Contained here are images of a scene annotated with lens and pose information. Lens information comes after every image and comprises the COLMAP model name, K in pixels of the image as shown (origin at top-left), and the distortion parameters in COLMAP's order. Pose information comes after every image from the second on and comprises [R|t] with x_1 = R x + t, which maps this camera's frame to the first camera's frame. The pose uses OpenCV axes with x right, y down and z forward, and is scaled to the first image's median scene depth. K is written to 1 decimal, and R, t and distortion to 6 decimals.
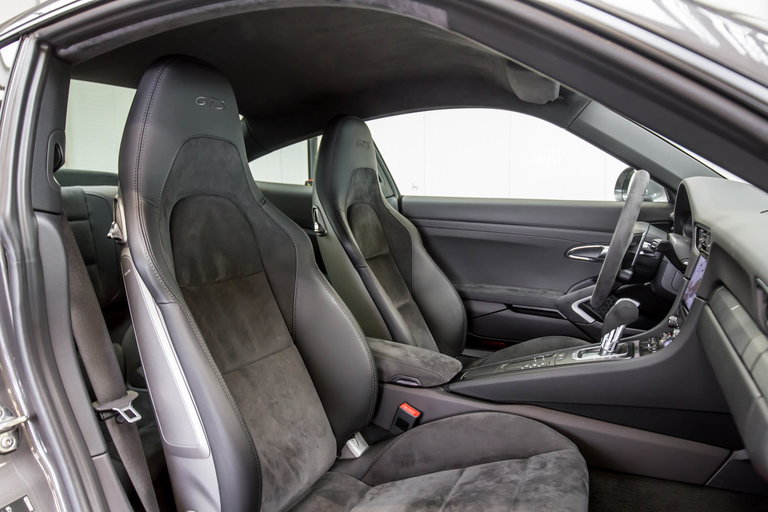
lens RADIAL K [[570.4, 0, 384.0], [0, 570.4, 256.0], [0, 0, 1]] dist [-0.006910, -0.003721]
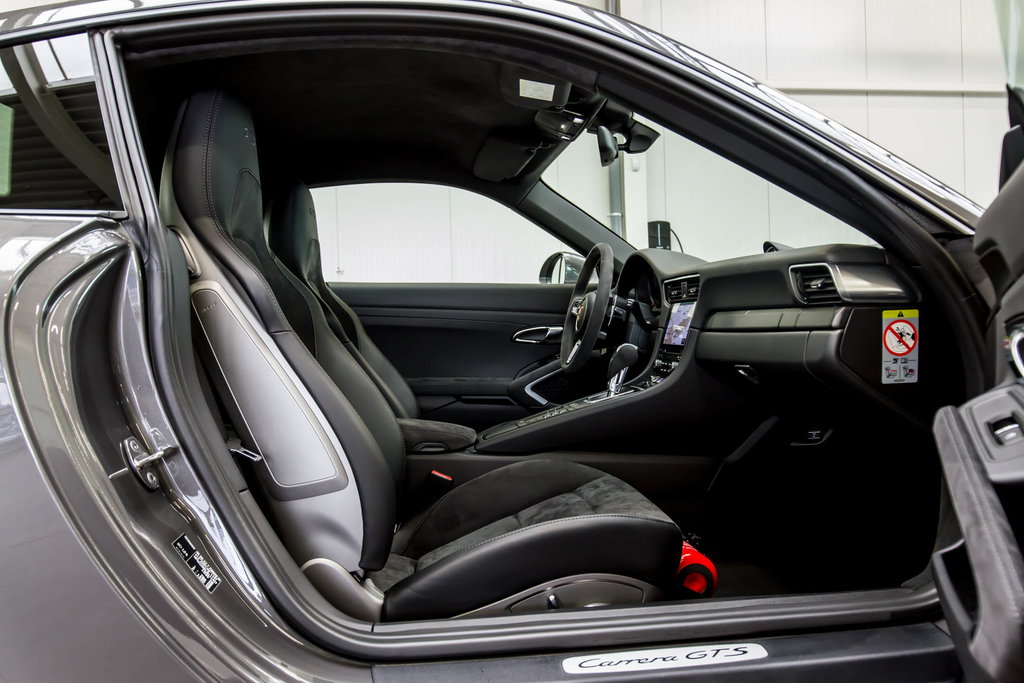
lens RADIAL K [[760.5, 0, 512.0], [0, 760.5, 341.5], [0, 0, 1]] dist [-0.006910, -0.003721]
pose [[0.873096, -0.027702, 0.486760, -0.461483], [0.076564, 0.993787, -0.080774, 0.158786], [-0.481498, 0.107792, 0.869793, -0.184856]]
